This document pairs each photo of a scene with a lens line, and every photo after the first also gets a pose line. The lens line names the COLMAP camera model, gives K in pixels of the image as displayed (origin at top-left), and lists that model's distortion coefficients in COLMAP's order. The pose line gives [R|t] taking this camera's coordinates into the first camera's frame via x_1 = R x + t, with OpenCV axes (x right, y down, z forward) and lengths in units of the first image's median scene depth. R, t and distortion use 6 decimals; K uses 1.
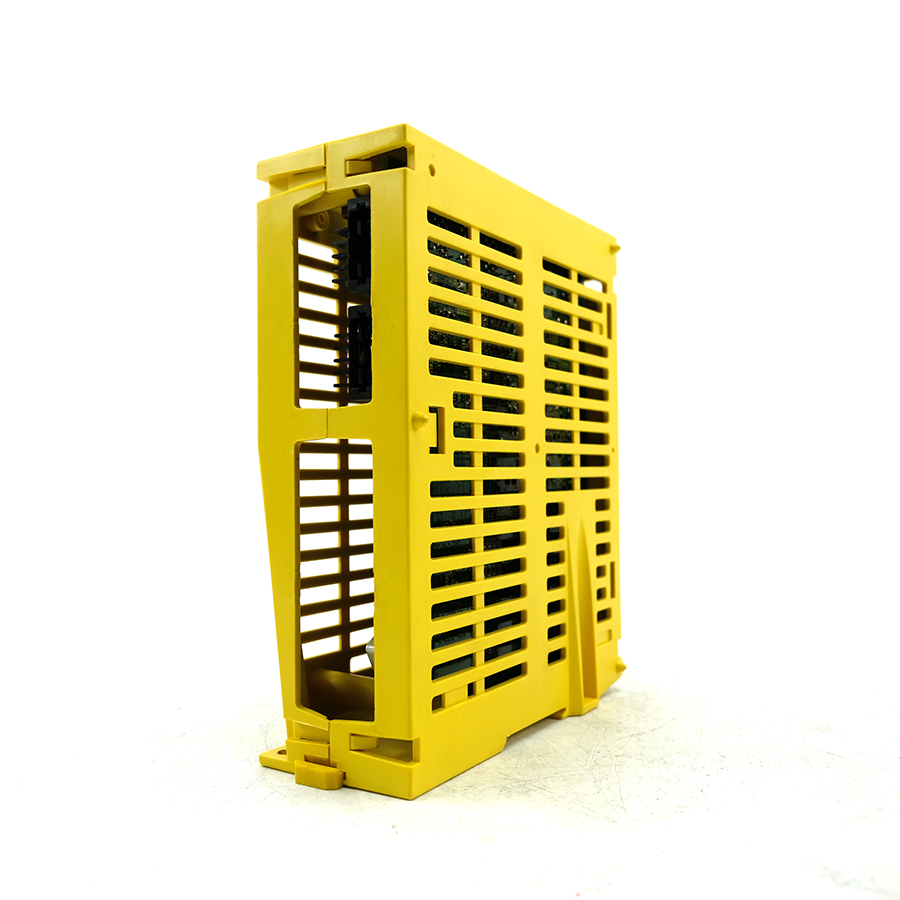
lens RADIAL K [[910.3, 0, 452.4], [0, 910.3, 450.4], [0, 0, 1]] dist [-0.053427, 0.000000]
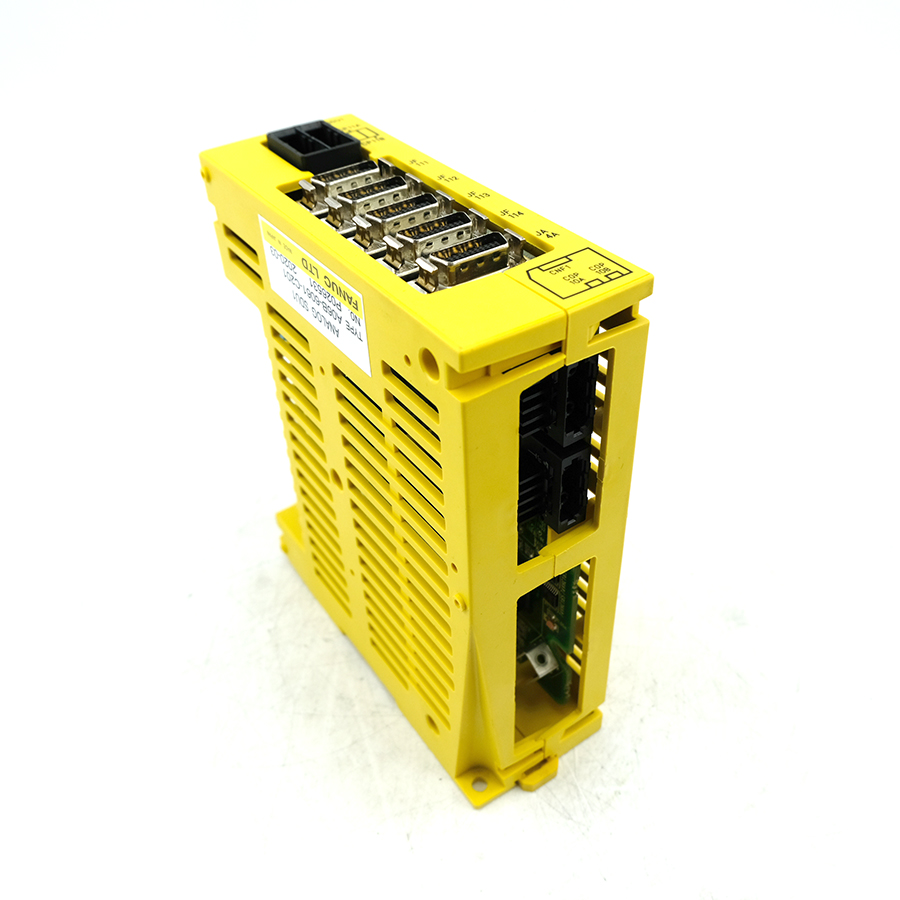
lens RADIAL K [[910.3, 0, 458.4], [0, 910.3, 450.1], [0, 0, 1]] dist [-0.053427, 0.000000]
pose [[0.387541, -0.580324, 0.716265, -0.782222], [0.003801, 0.777984, 0.628272, -0.720955], [-0.921845, -0.240759, 0.303706, 0.802858]]
